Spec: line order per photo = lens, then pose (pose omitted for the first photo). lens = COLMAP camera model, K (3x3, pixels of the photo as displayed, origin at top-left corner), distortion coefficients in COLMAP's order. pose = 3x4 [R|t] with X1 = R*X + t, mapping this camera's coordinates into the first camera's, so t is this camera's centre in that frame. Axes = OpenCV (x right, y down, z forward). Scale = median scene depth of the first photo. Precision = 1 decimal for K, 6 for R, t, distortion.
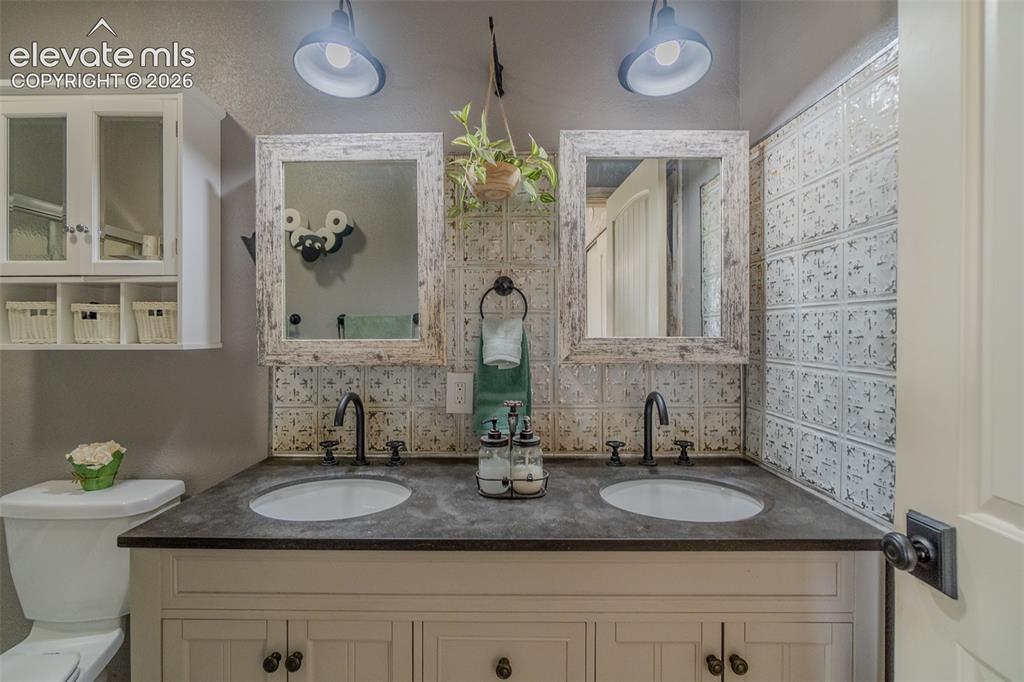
lens RADIAL K [[440.3, 0, 510.5], [0, 440.3, 336.3], [0, 0, 1]] dist [-0.008954, 0.002004]
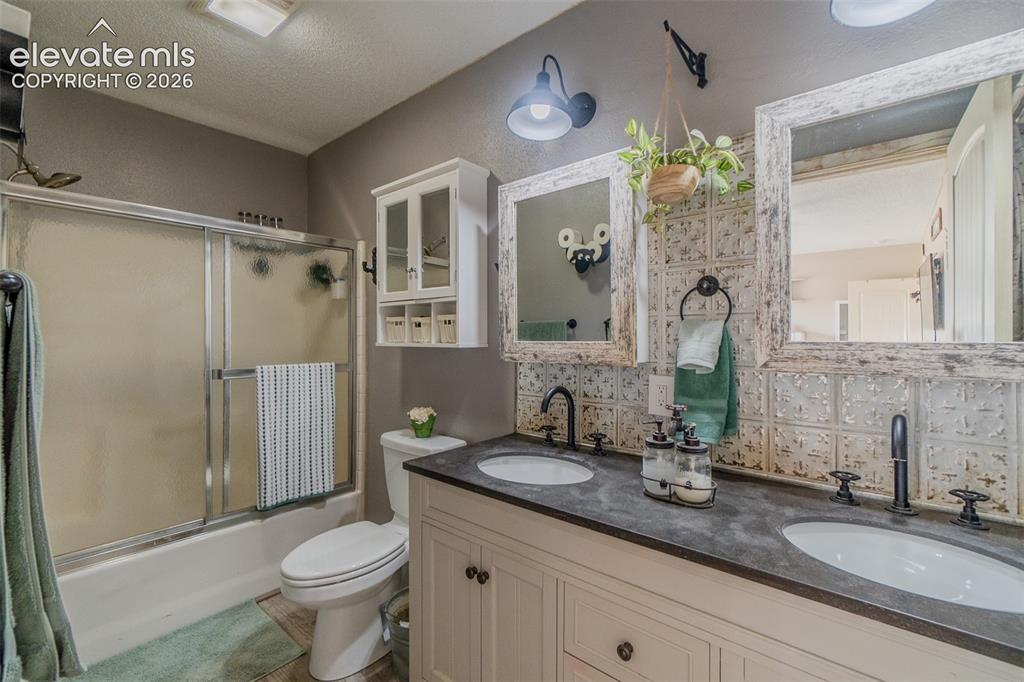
lens RADIAL K [[448.3, 0, 509.5], [0, 448.3, 337.7], [0, 0, 1]] dist [-0.002902, 0.001667]
pose [[0.764683, 0.002447, -0.644401, 0.313868], [-0.003255, 0.999995, -0.000065, -0.002531], [0.644398, 0.002147, 0.764687, -0.009968]]
